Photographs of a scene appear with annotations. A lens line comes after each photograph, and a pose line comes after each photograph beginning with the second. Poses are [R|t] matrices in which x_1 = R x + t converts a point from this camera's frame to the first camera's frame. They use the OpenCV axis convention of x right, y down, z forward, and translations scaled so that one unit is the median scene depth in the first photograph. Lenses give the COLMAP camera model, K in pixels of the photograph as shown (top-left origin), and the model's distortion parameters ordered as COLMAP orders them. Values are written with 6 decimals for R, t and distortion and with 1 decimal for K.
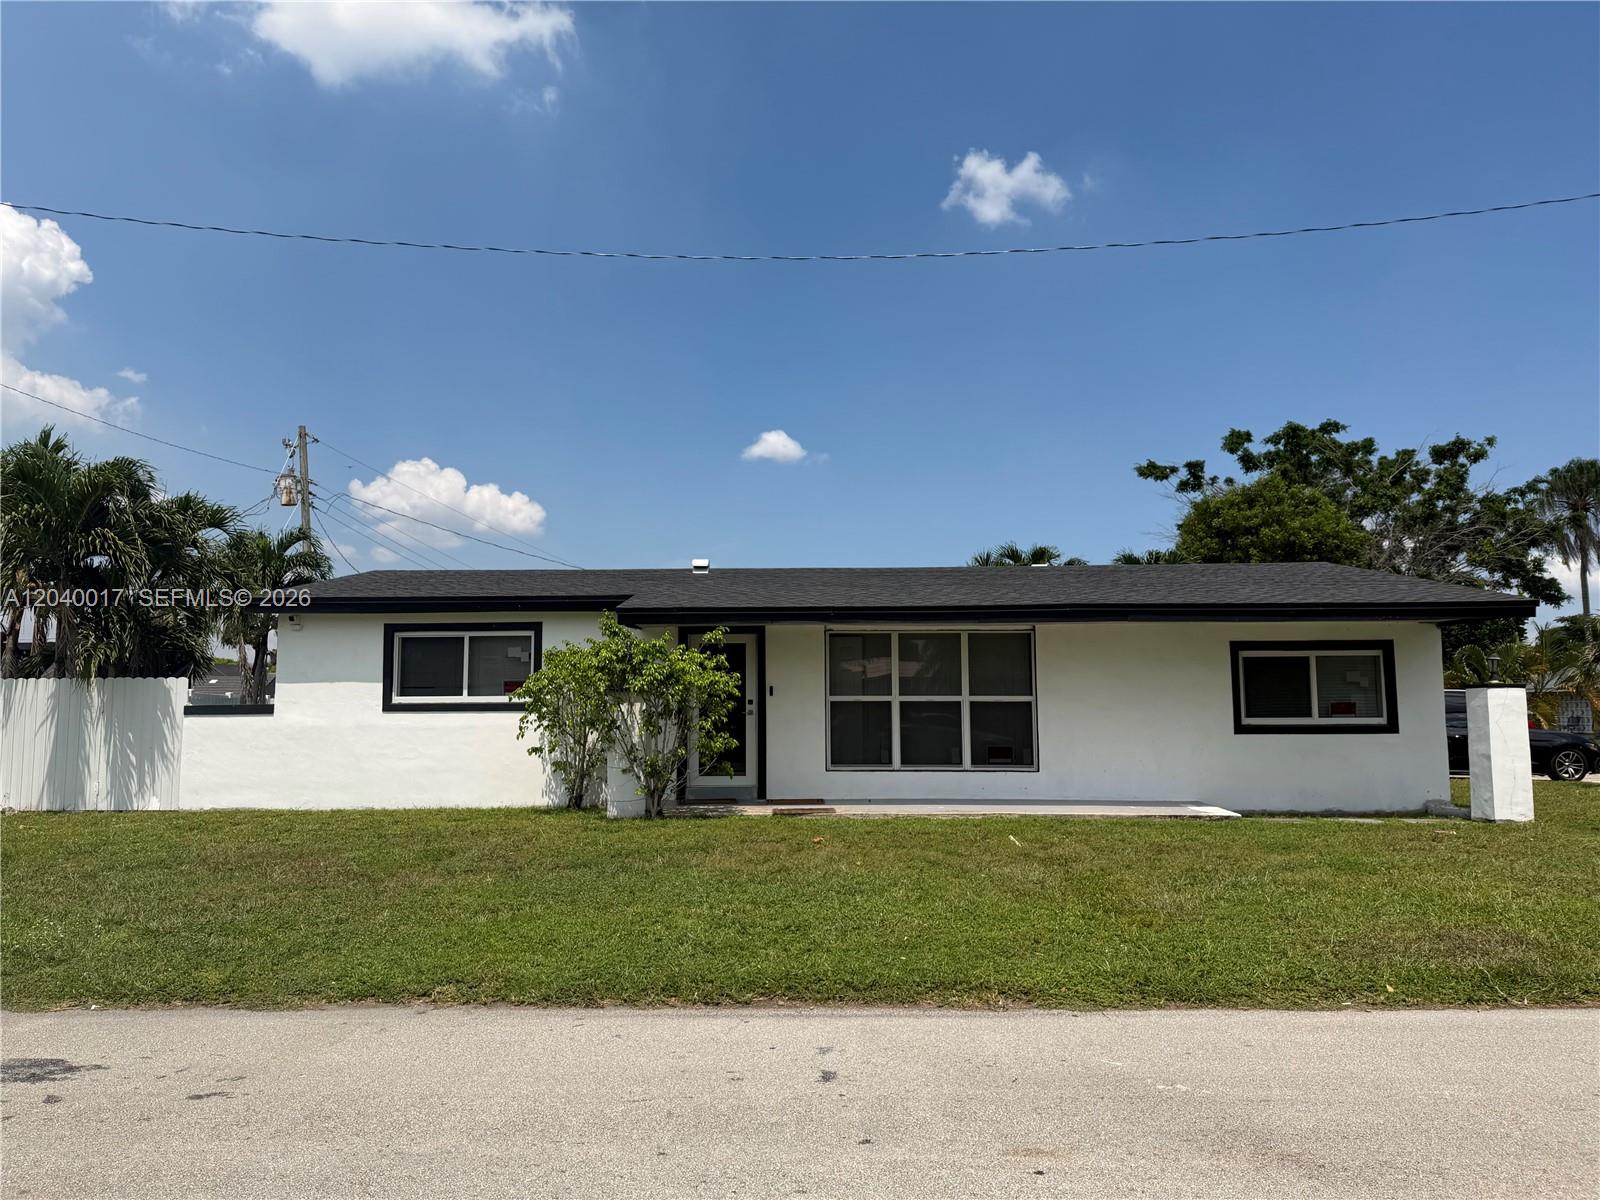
lens RADIAL K [[1117.8, 0, 827.8], [0, 1117.8, 604.3], [0, 0, 1]] dist [0.124368, -0.223012]
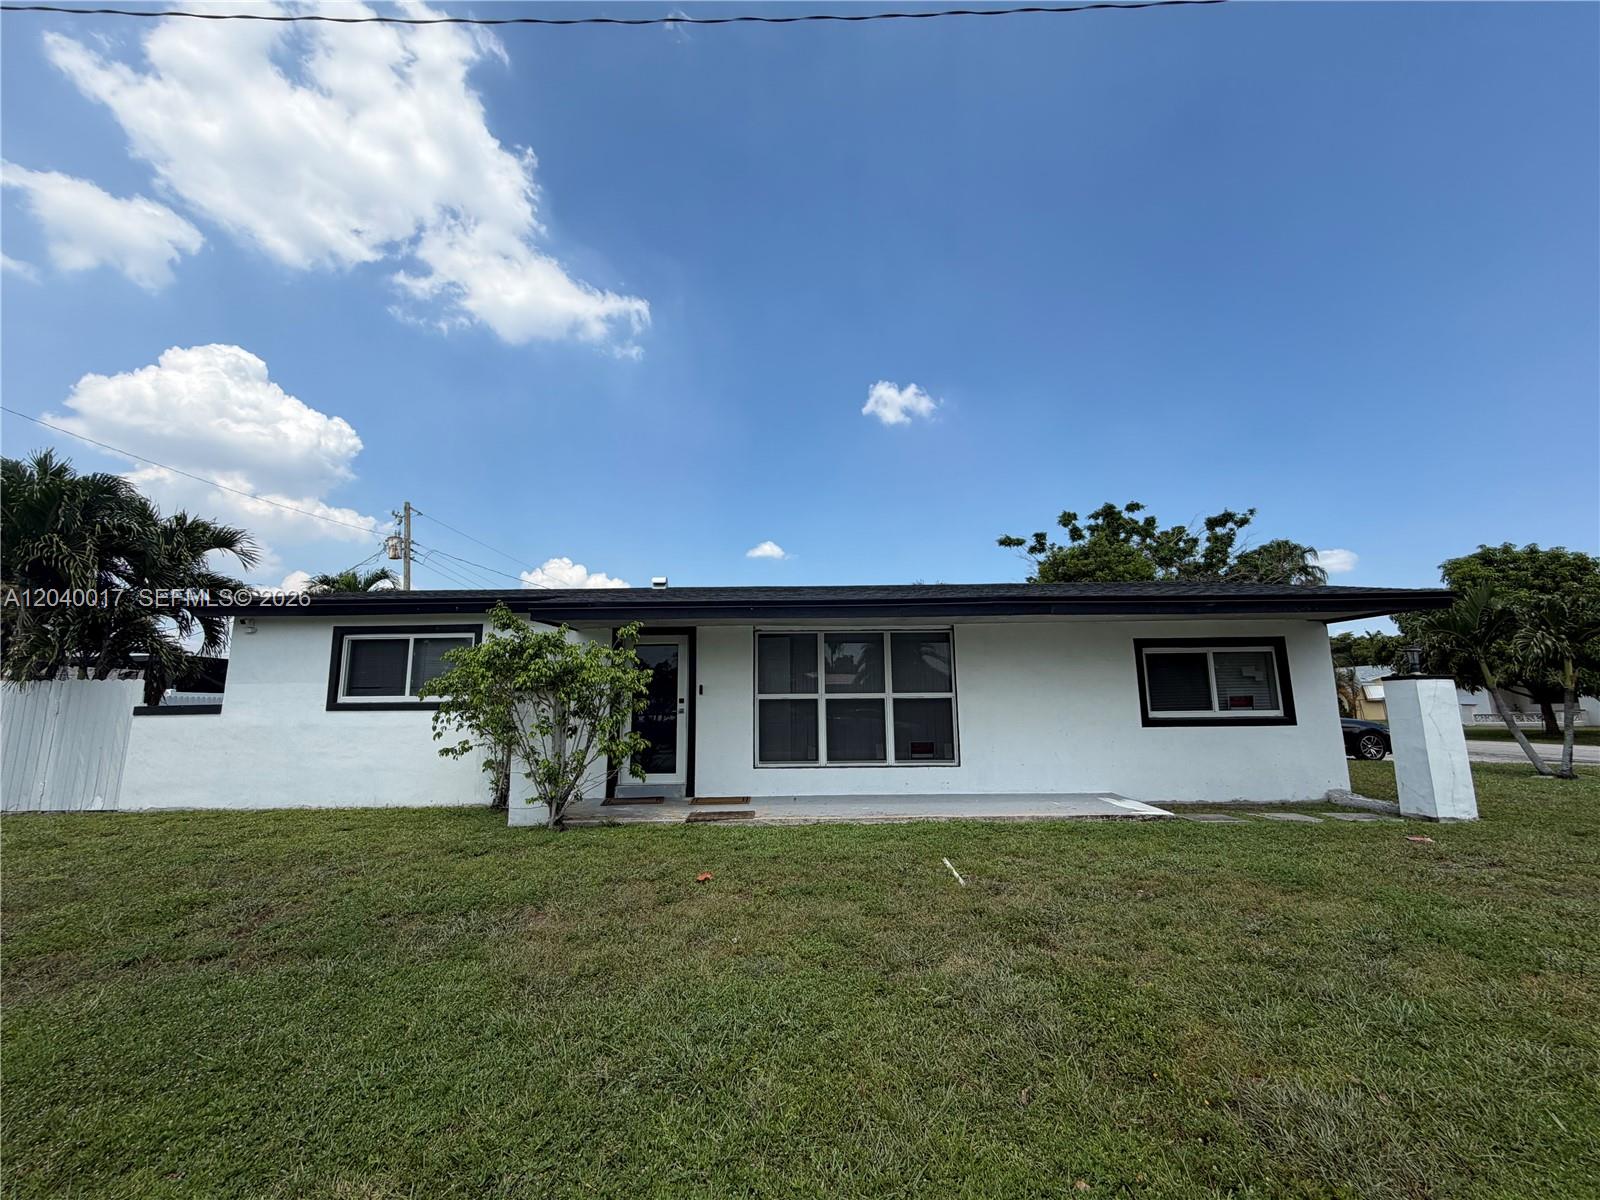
lens RADIAL K [[643.7, 0, 808.8], [0, 643.7, 592.0], [0, 0, 1]] dist [0.000798, 0.000192]
pose [[0.999972, -0.005768, 0.004776, 0.046051], [0.006136, 0.996682, -0.081157, 0.035868], [-0.004293, 0.081184, 0.996690, 0.394227]]
